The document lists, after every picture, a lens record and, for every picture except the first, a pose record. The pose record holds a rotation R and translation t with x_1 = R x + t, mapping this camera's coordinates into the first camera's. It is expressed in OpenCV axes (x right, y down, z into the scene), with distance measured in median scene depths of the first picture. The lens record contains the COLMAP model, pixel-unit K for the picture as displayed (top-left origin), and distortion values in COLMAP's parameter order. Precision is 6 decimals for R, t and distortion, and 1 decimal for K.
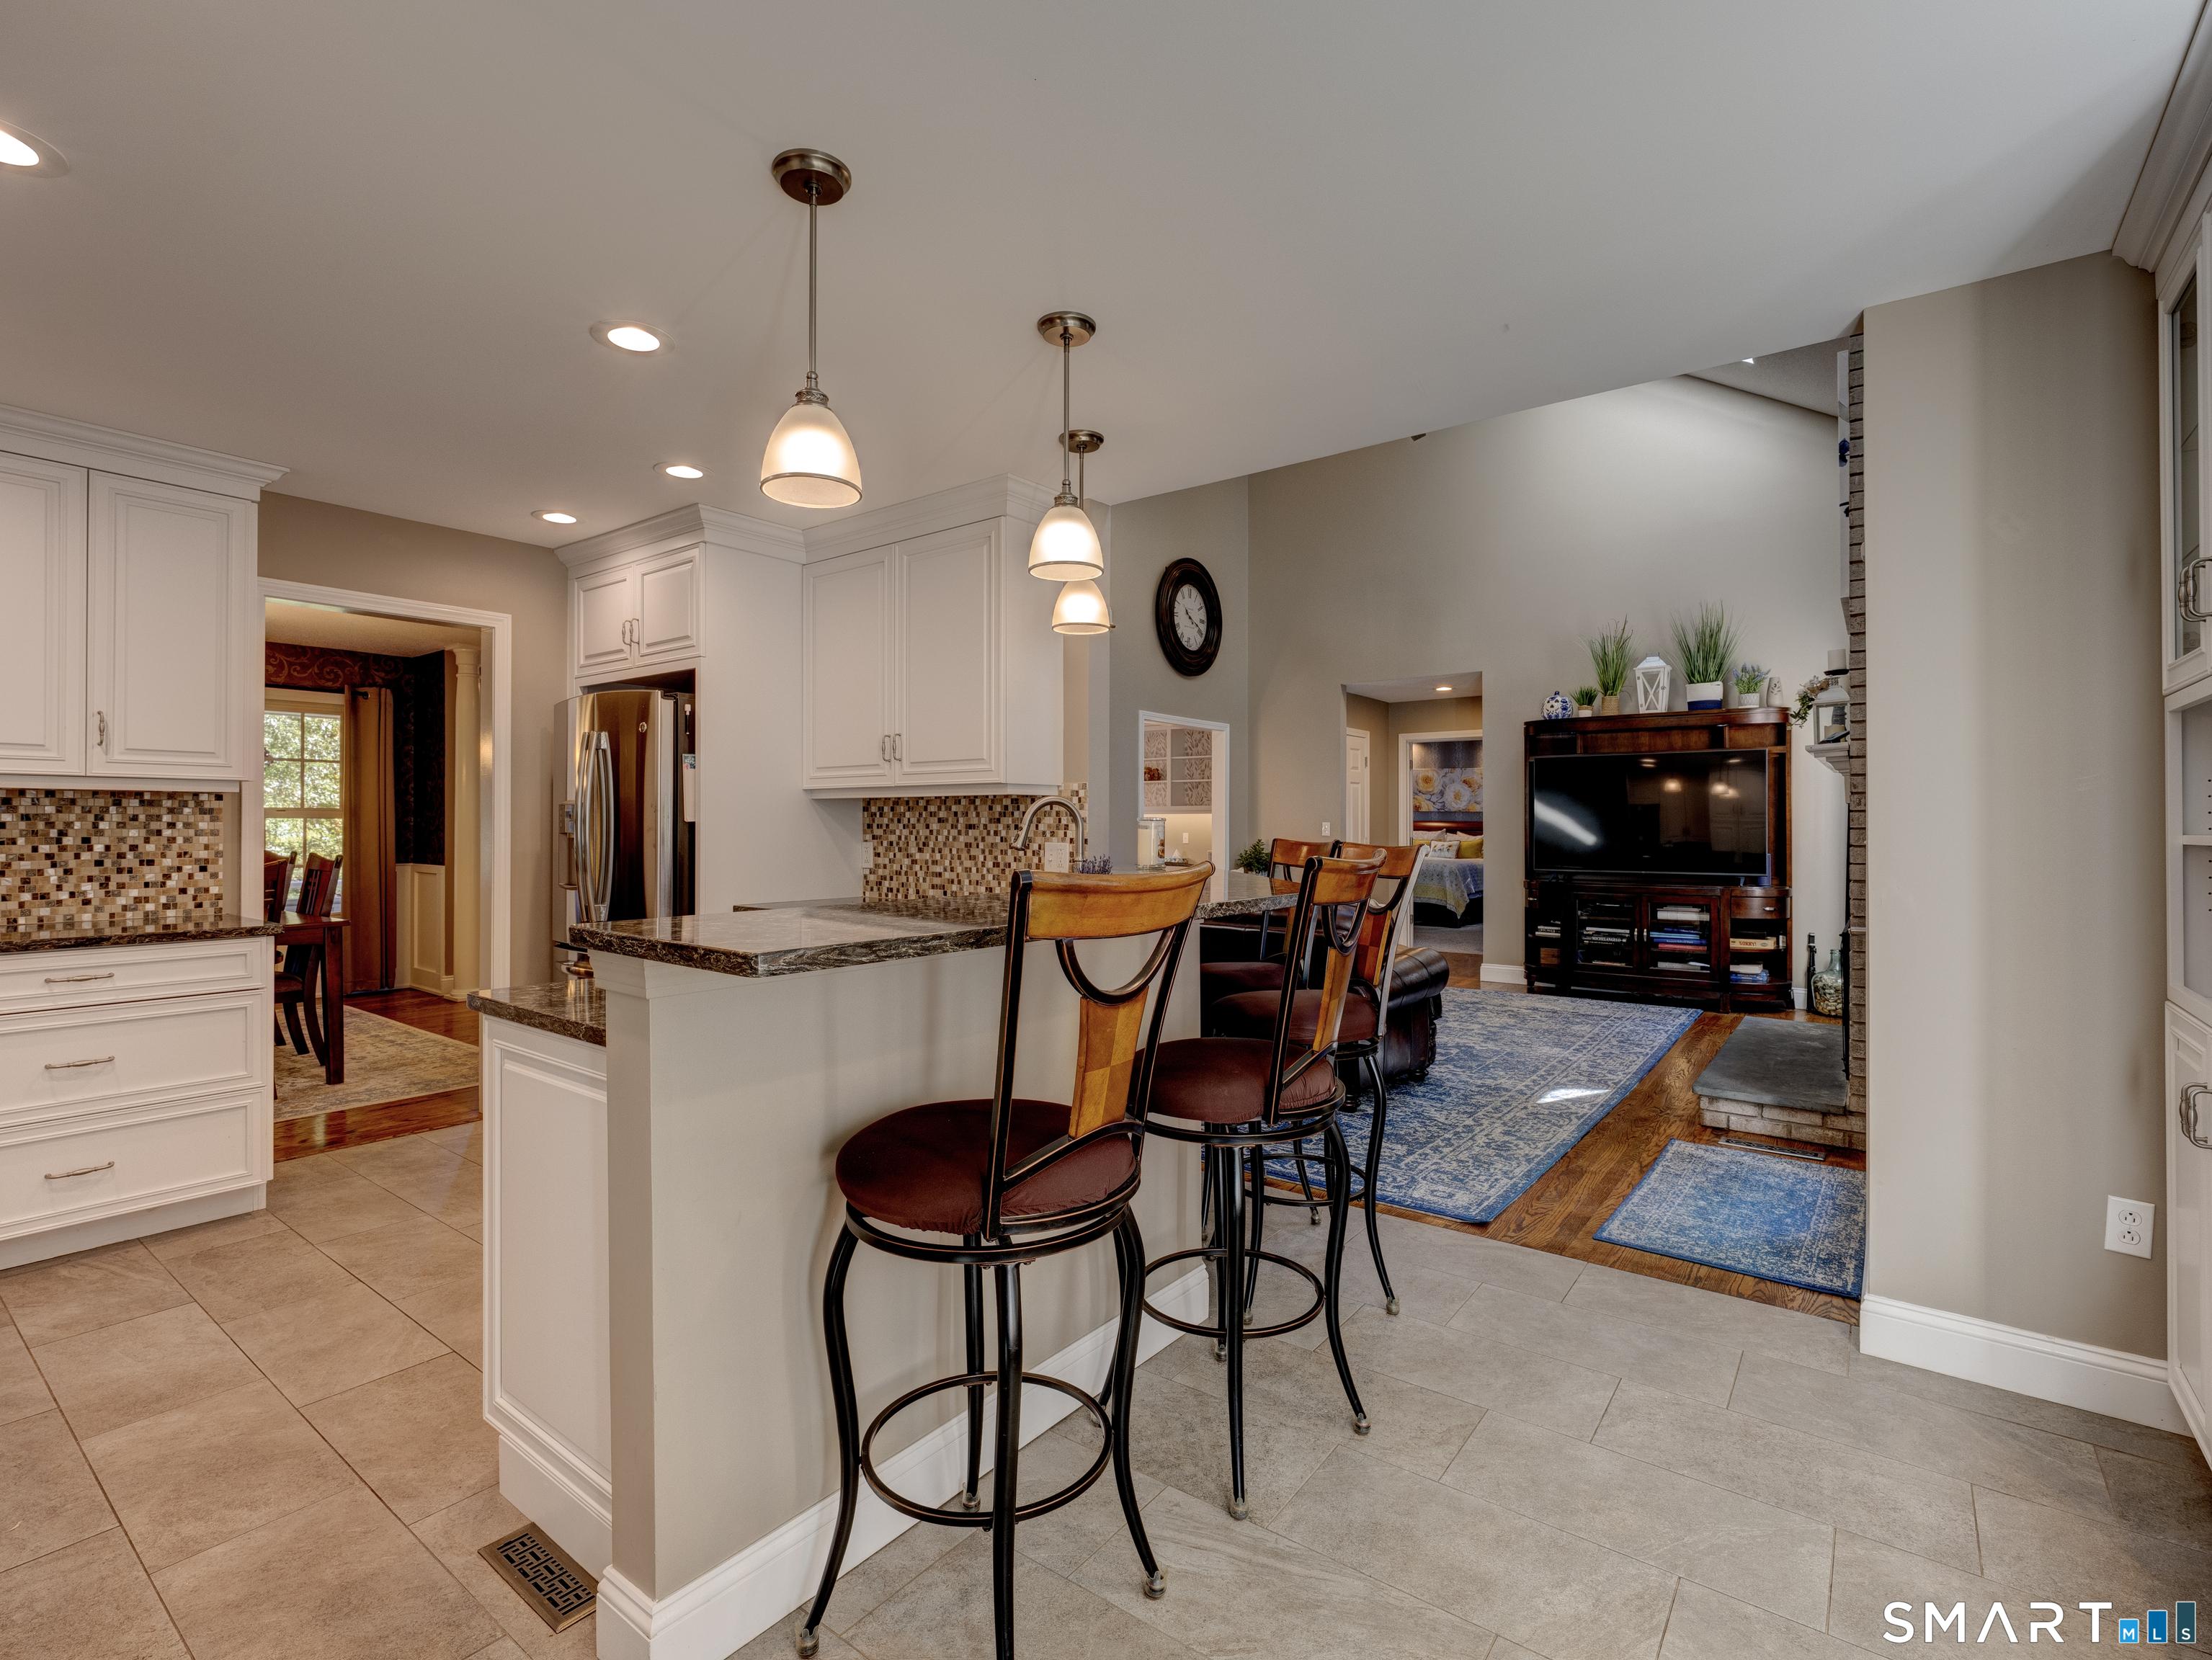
lens RADIAL K [[1027.8, 0, 1106.3], [0, 1027.8, 821.6], [0, 0, 1]] dist [-0.002420, -0.000216]
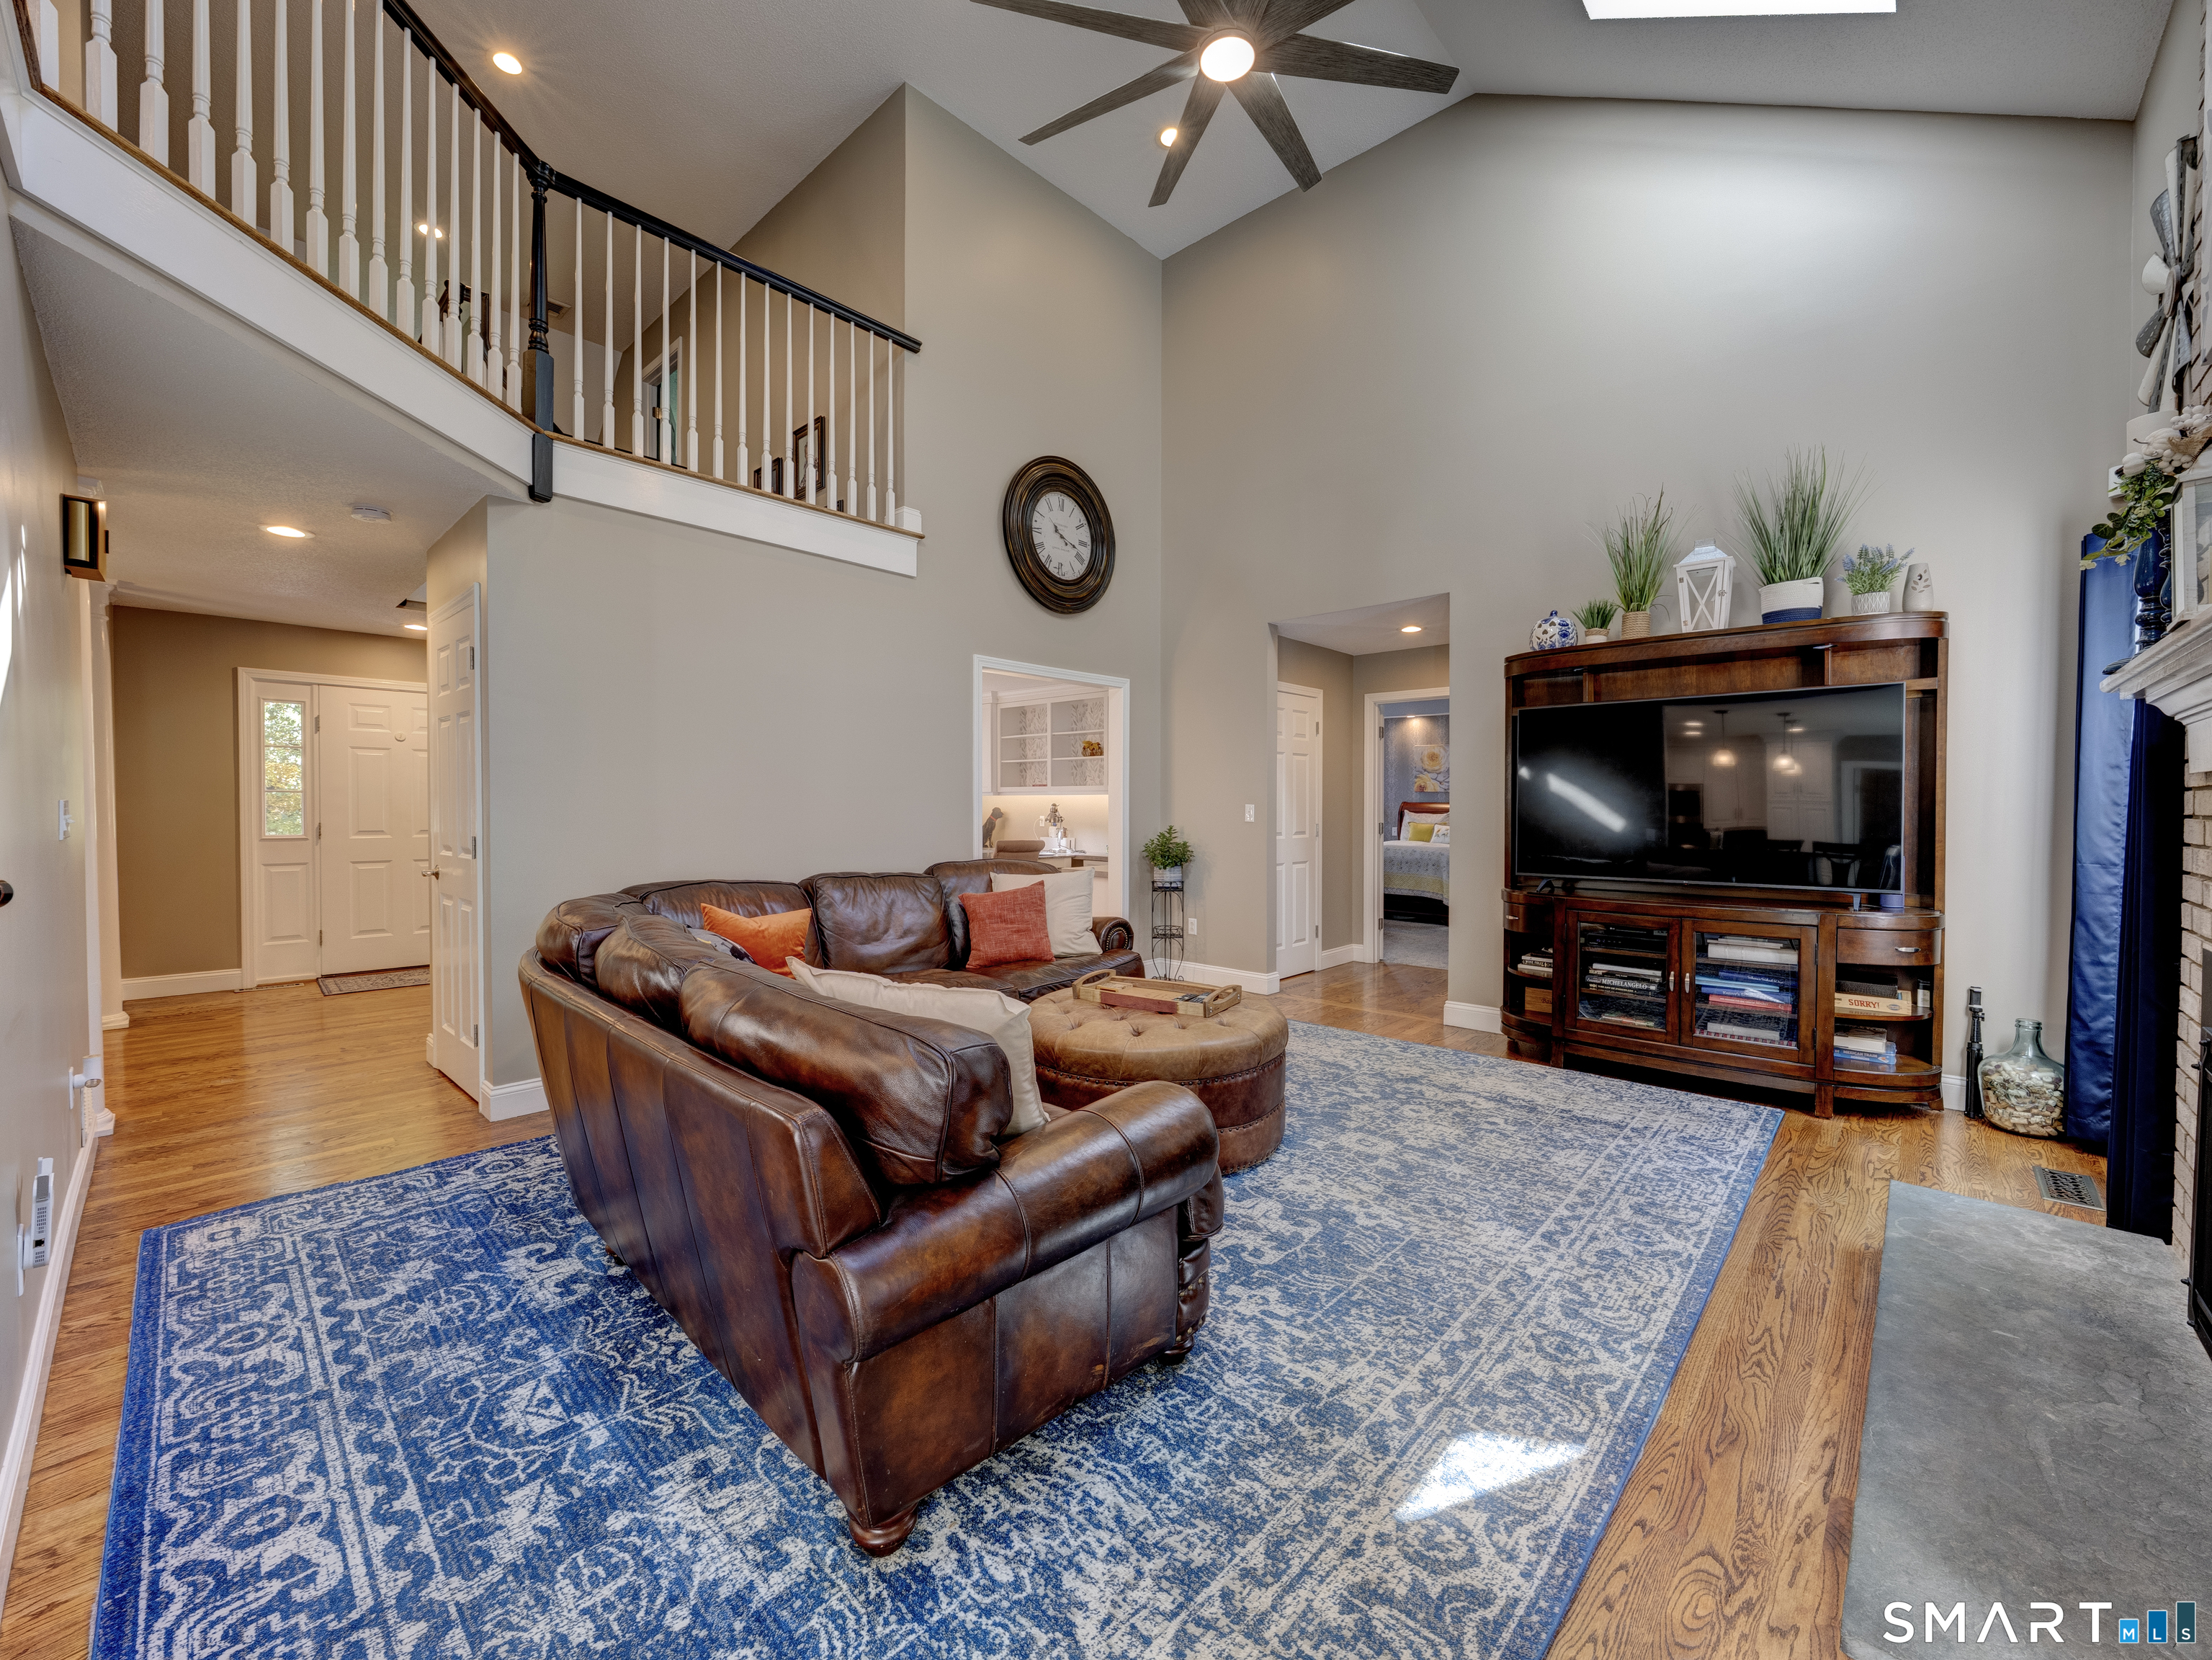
lens RADIAL K [[881.9, 0, 1108.8], [0, 881.9, 820.6], [0, 0, 1]] dist [-0.009113, 0.000988]
pose [[0.995319, 0.001642, -0.096635, 0.223842], [0.000285, 0.999801, 0.019926, -0.000315], [0.096649, -0.019860, 0.995120, 0.432838]]
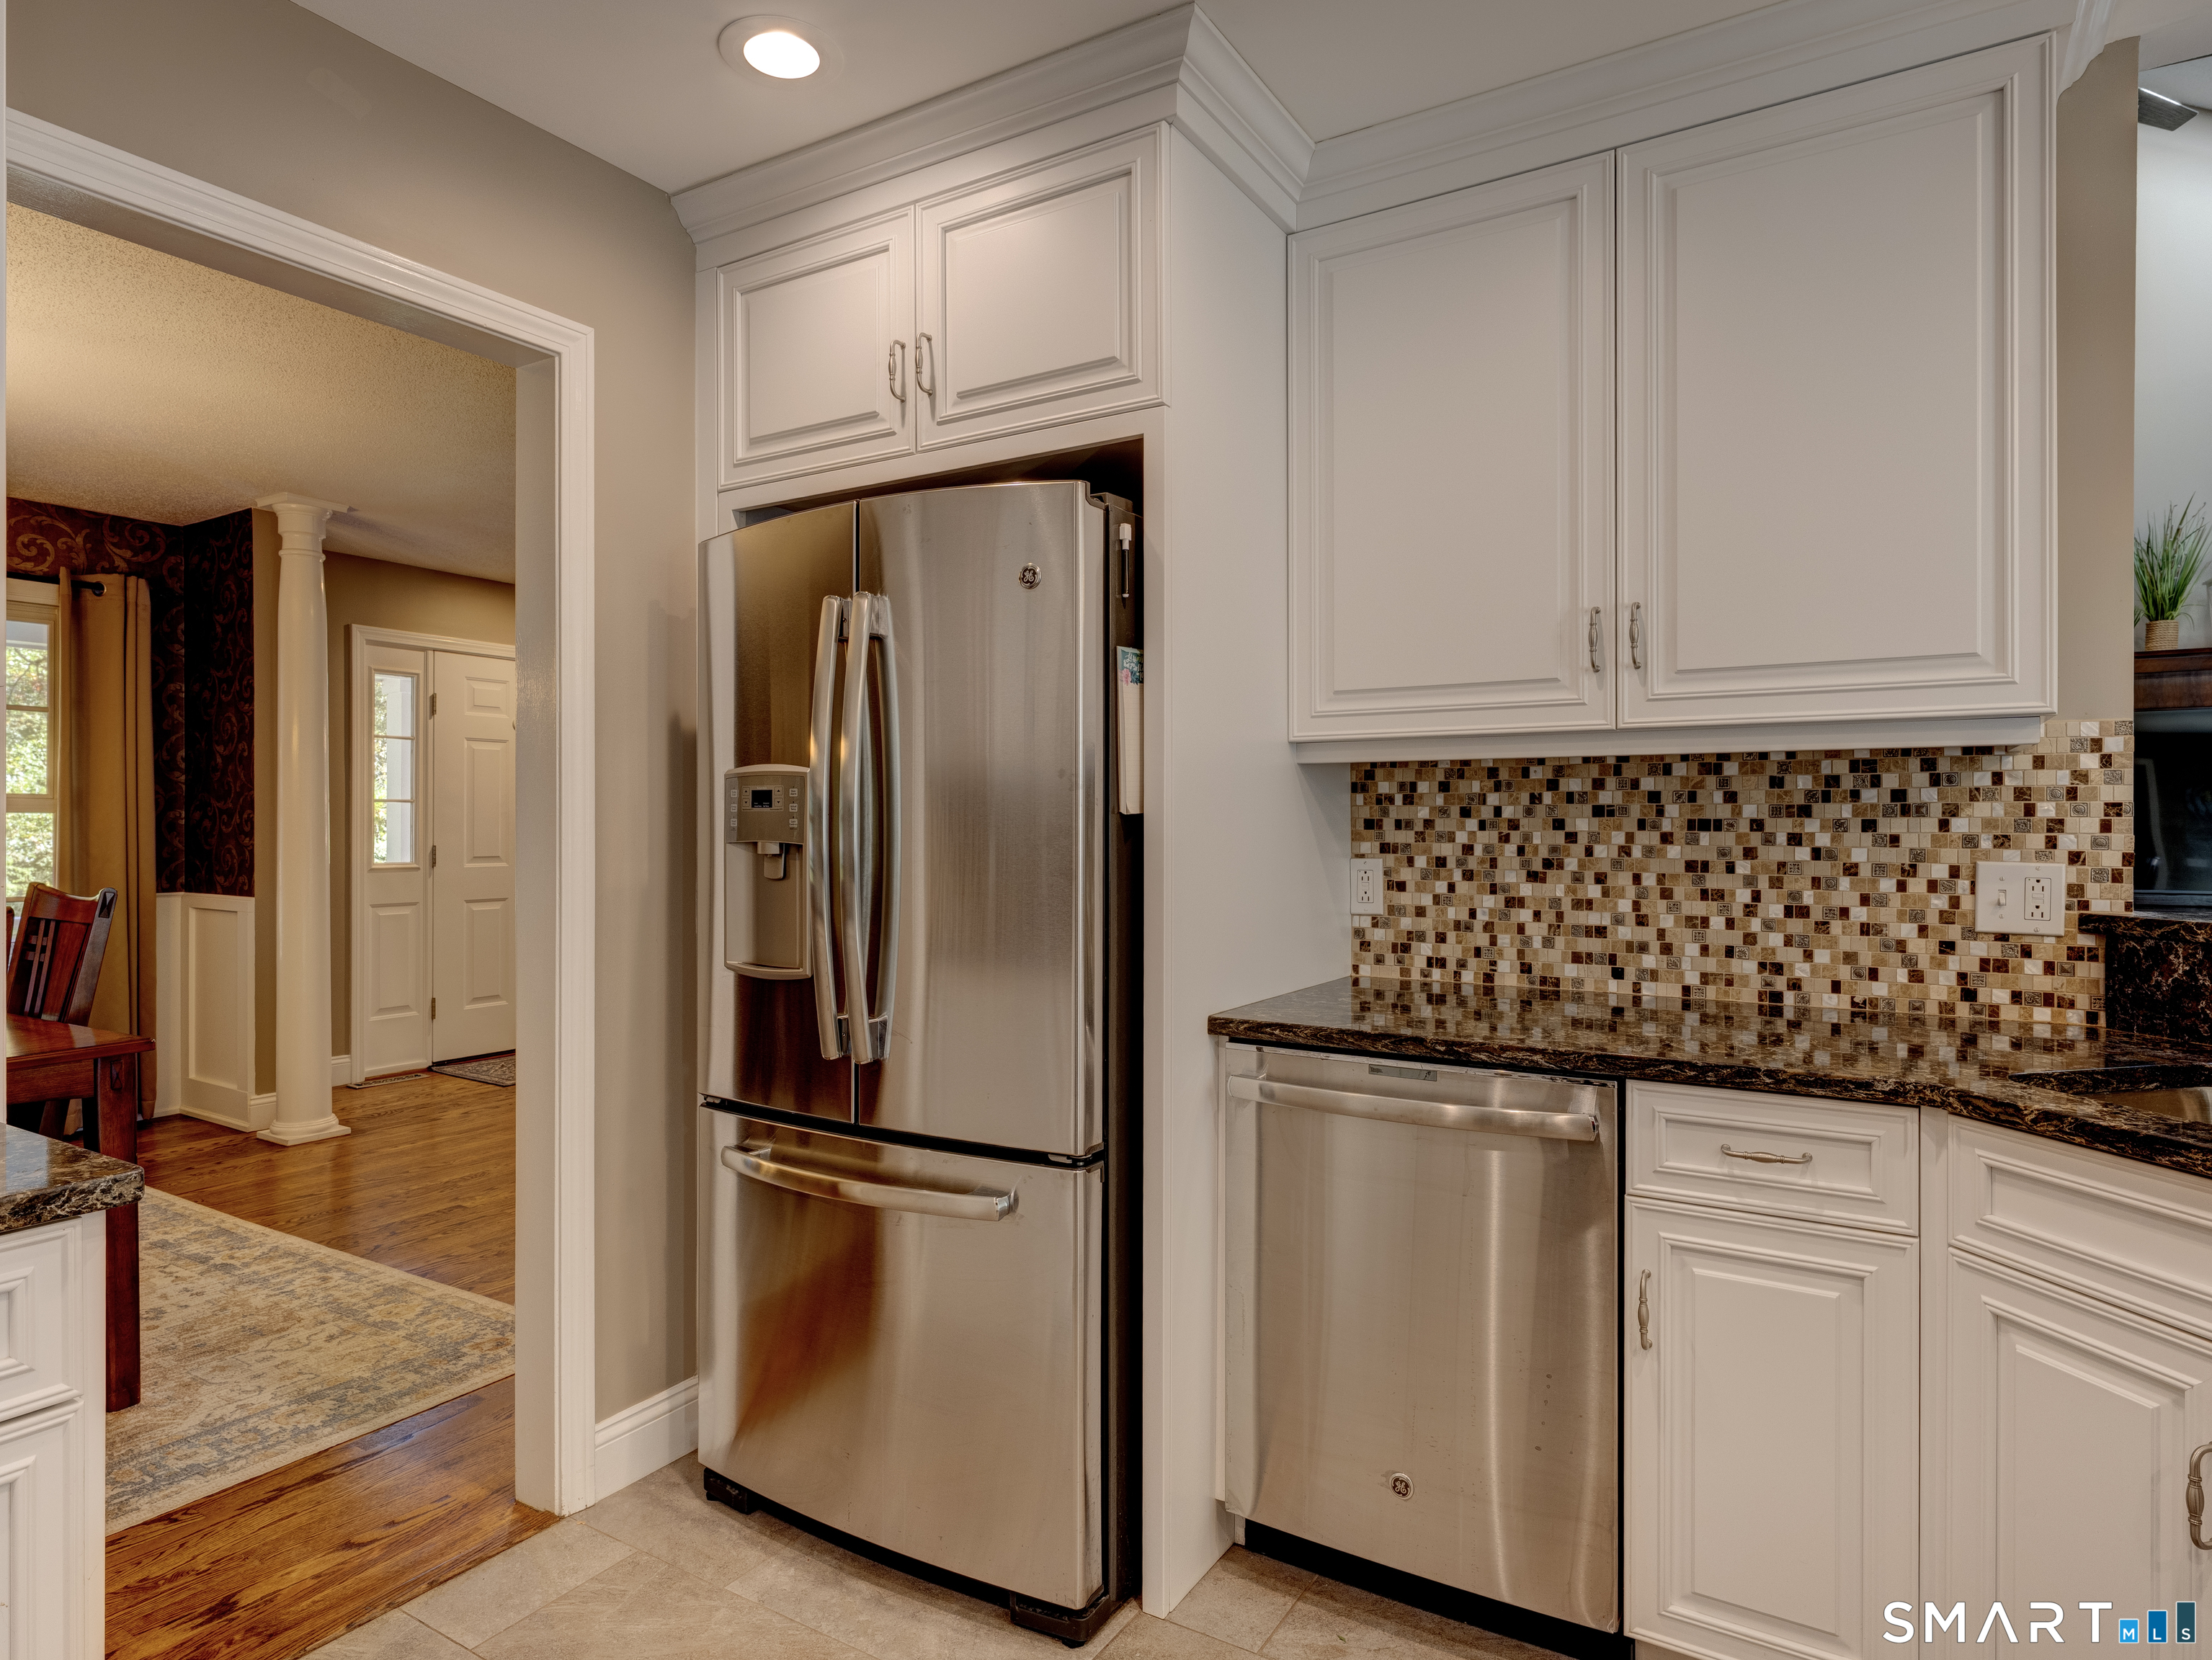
lens RADIAL K [[1272.4, 0, 1106.1], [0, 1272.4, 822.1], [0, 0, 1]] dist [0.006992, -0.000718]
pose [[0.995876, -0.002502, 0.090691, -0.266056], [0.002197, 0.999992, 0.003454, 0.000856], [-0.090699, -0.003241, 0.995873, 0.290072]]
